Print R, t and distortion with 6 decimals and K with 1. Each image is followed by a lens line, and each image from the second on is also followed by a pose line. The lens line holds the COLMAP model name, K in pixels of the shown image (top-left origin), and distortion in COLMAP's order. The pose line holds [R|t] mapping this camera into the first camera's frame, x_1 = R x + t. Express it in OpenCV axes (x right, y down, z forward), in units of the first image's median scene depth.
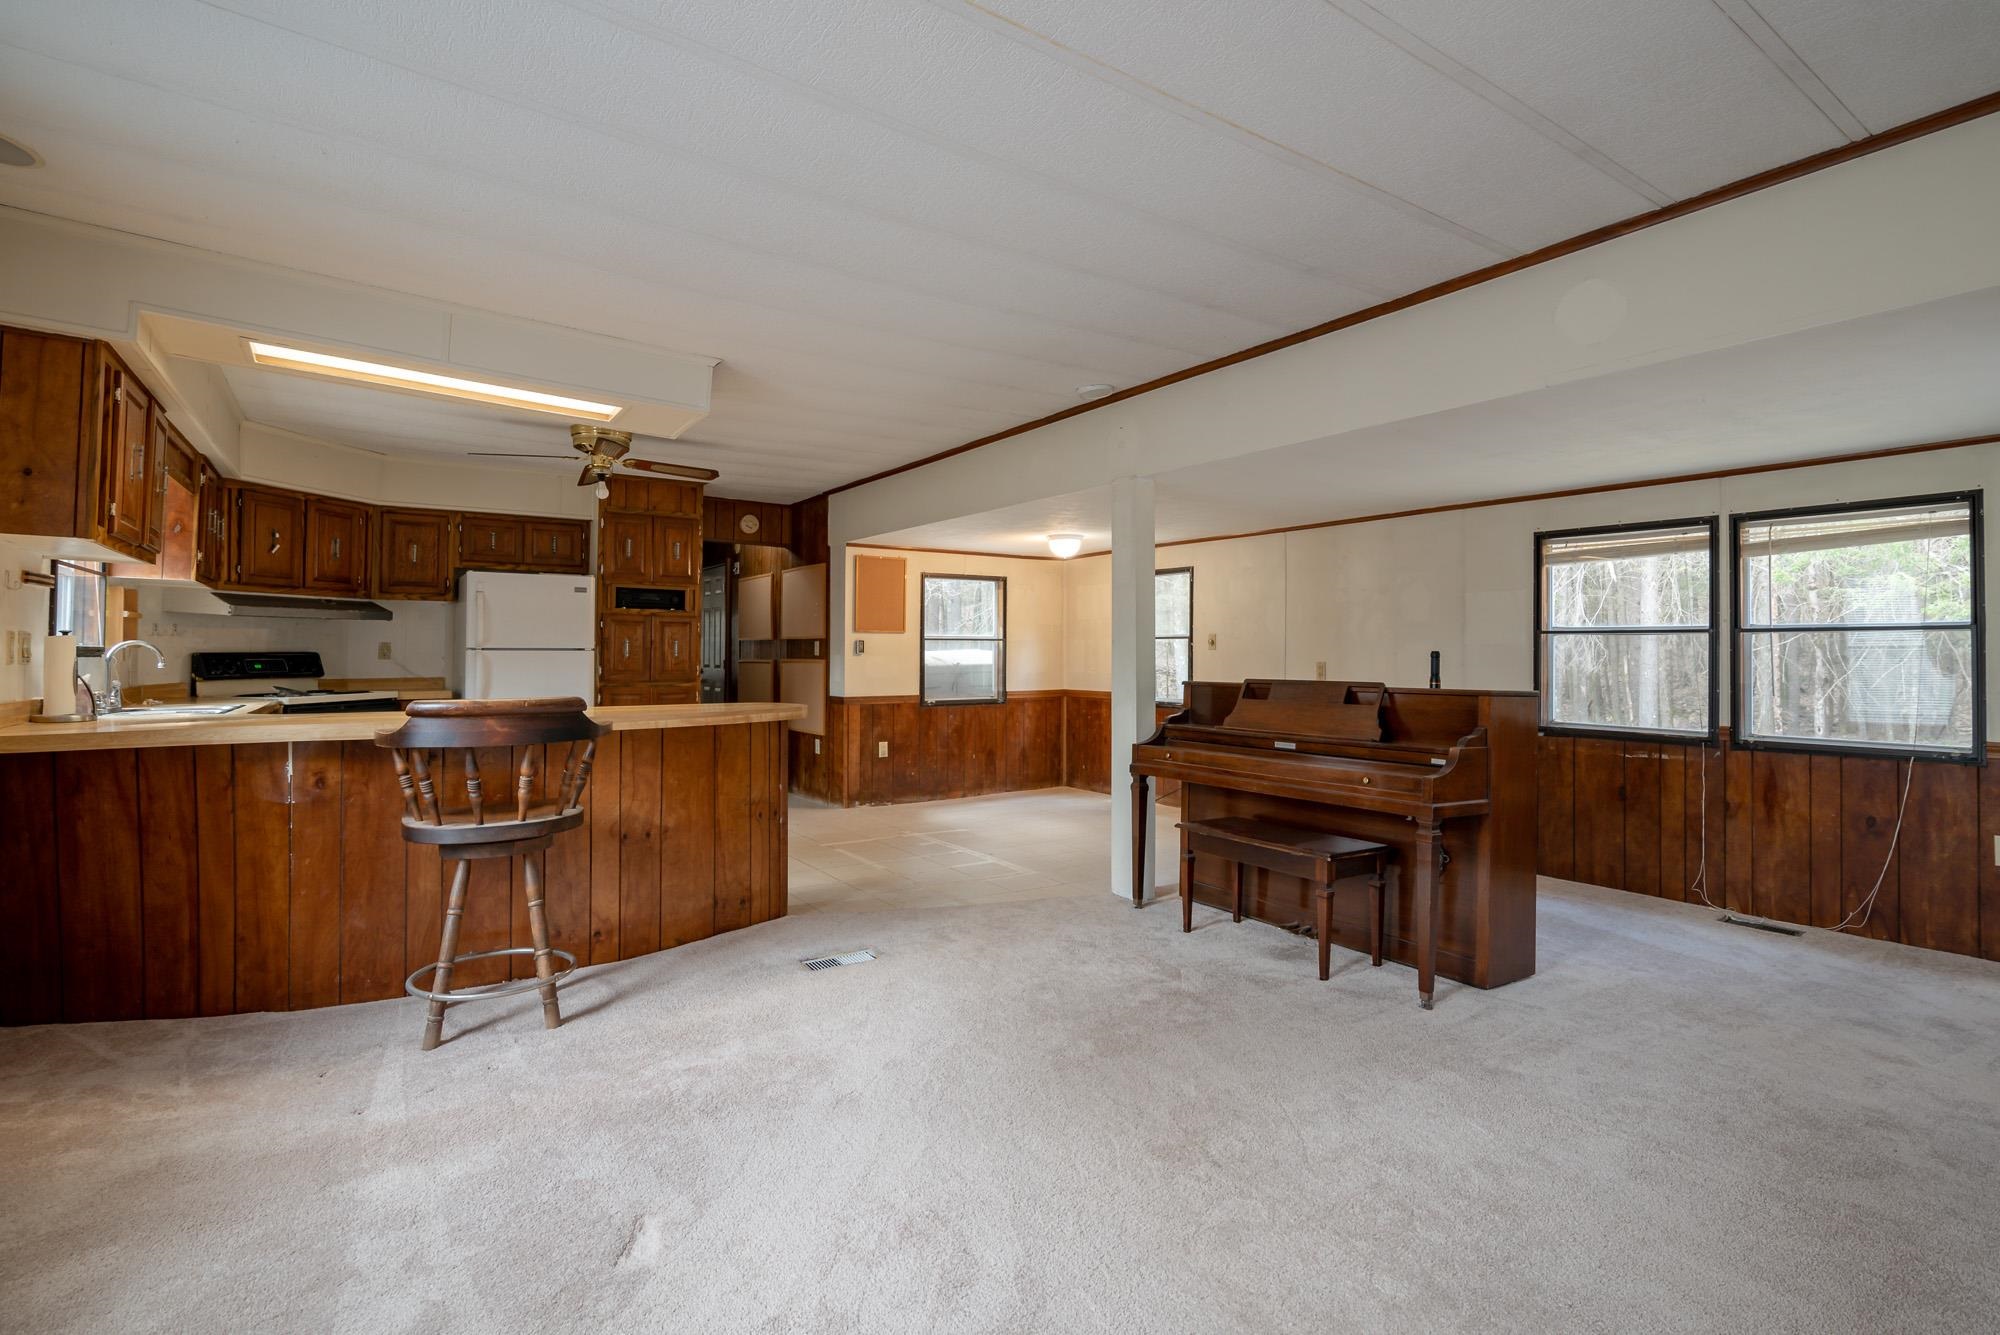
lens RADIAL K [[933.4, 0, 997.1], [0, 933.4, 674.8], [0, 0, 1]] dist [-0.012164, 0.000039]
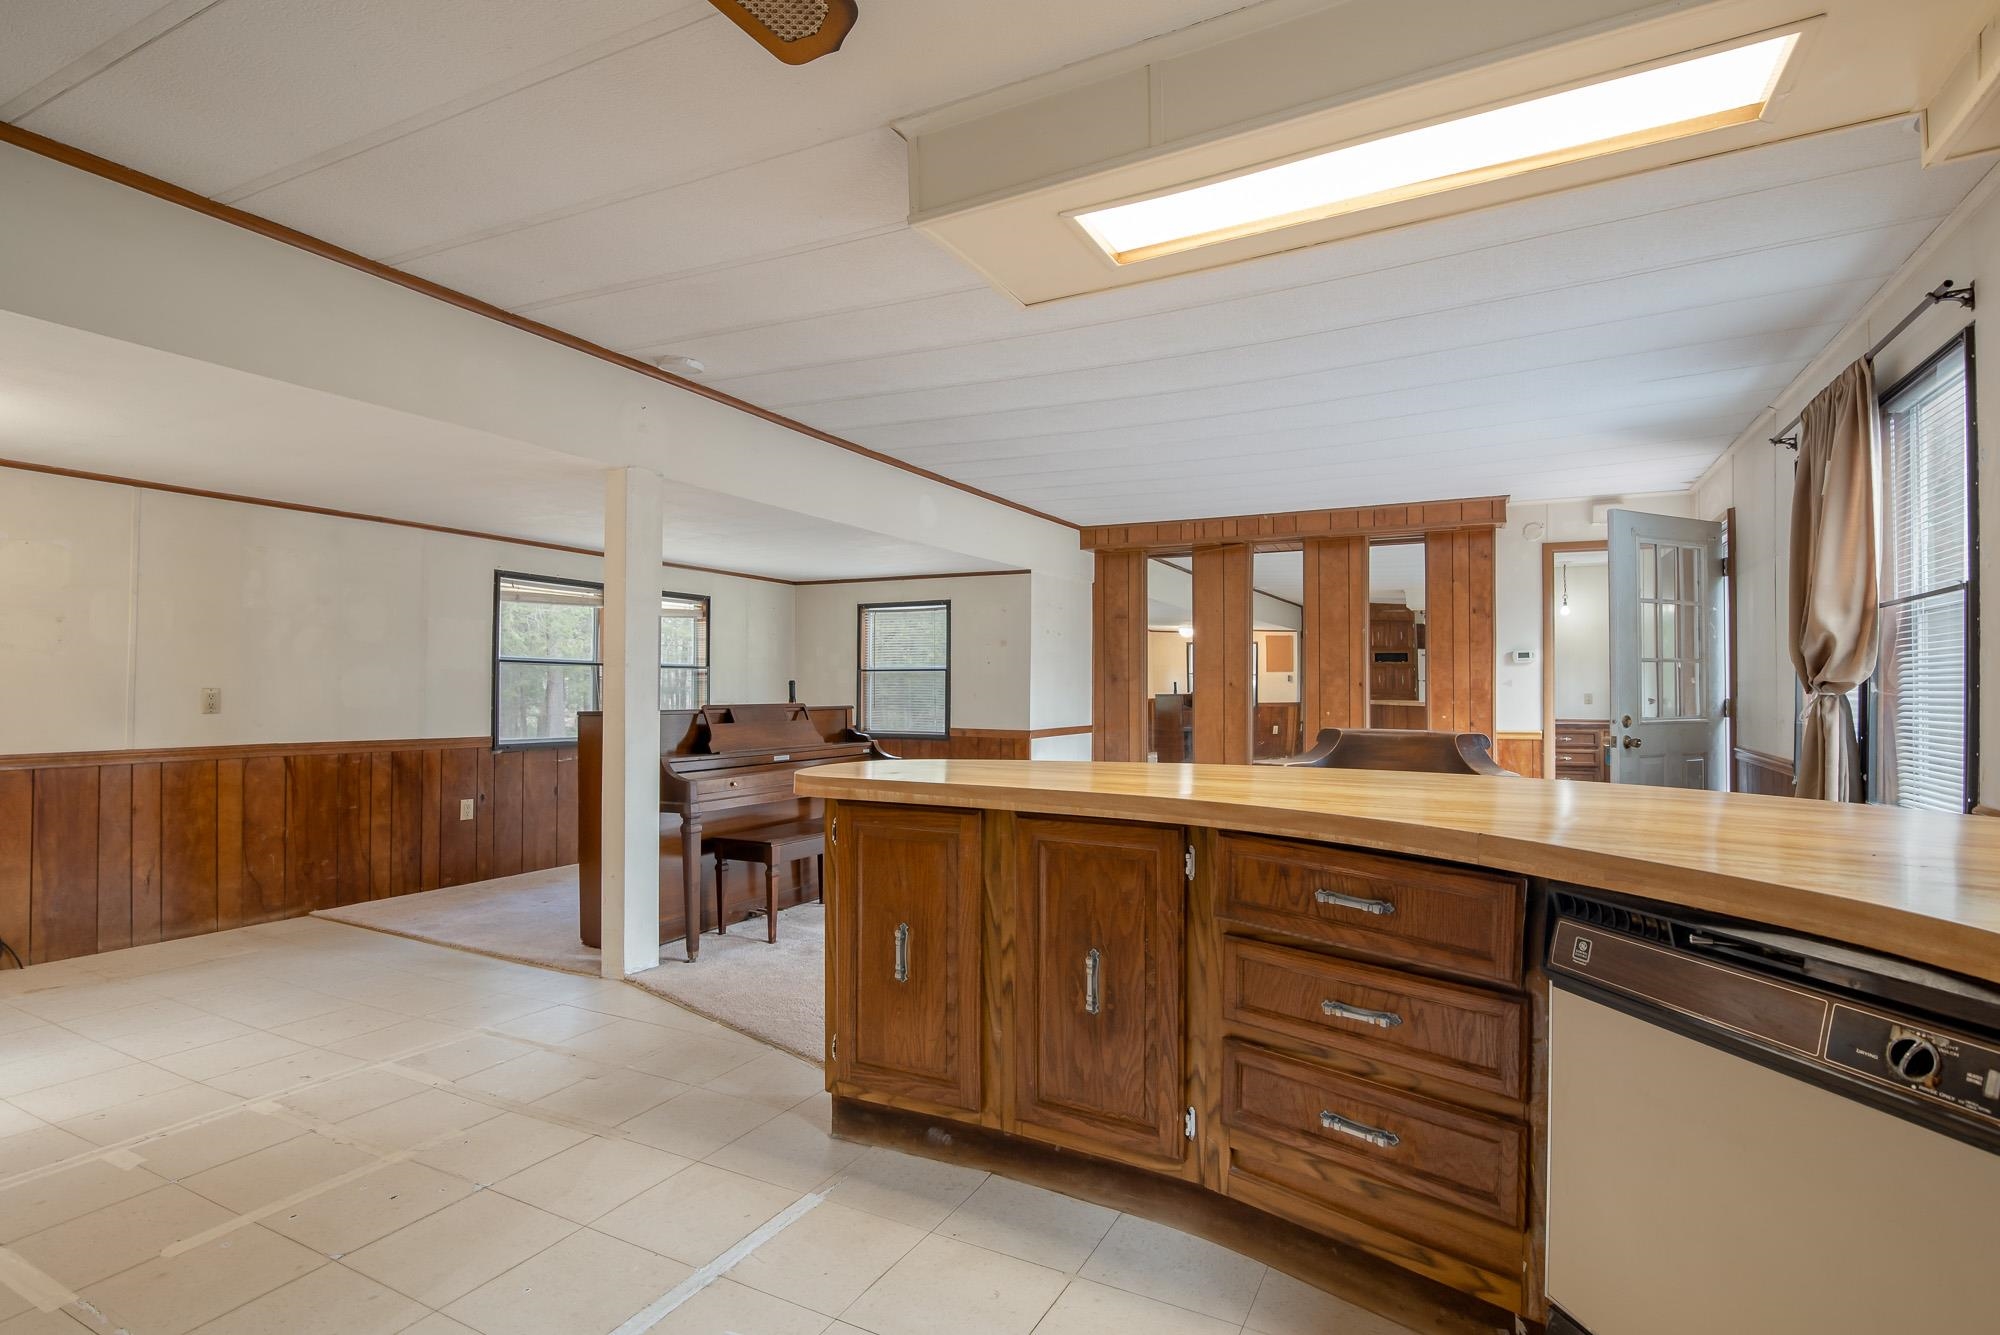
lens RADIAL K [[933.4, 0, 997.1], [0, 933.4, 674.8], [0, 0, 1]] dist [-0.012164, 0.000039]
pose [[-0.472945, 0.004287, 0.881082, -0.743265], [0.009643, 0.999953, 0.000311, -0.023391], [-0.881039, 0.008643, -0.472964, 1.143208]]
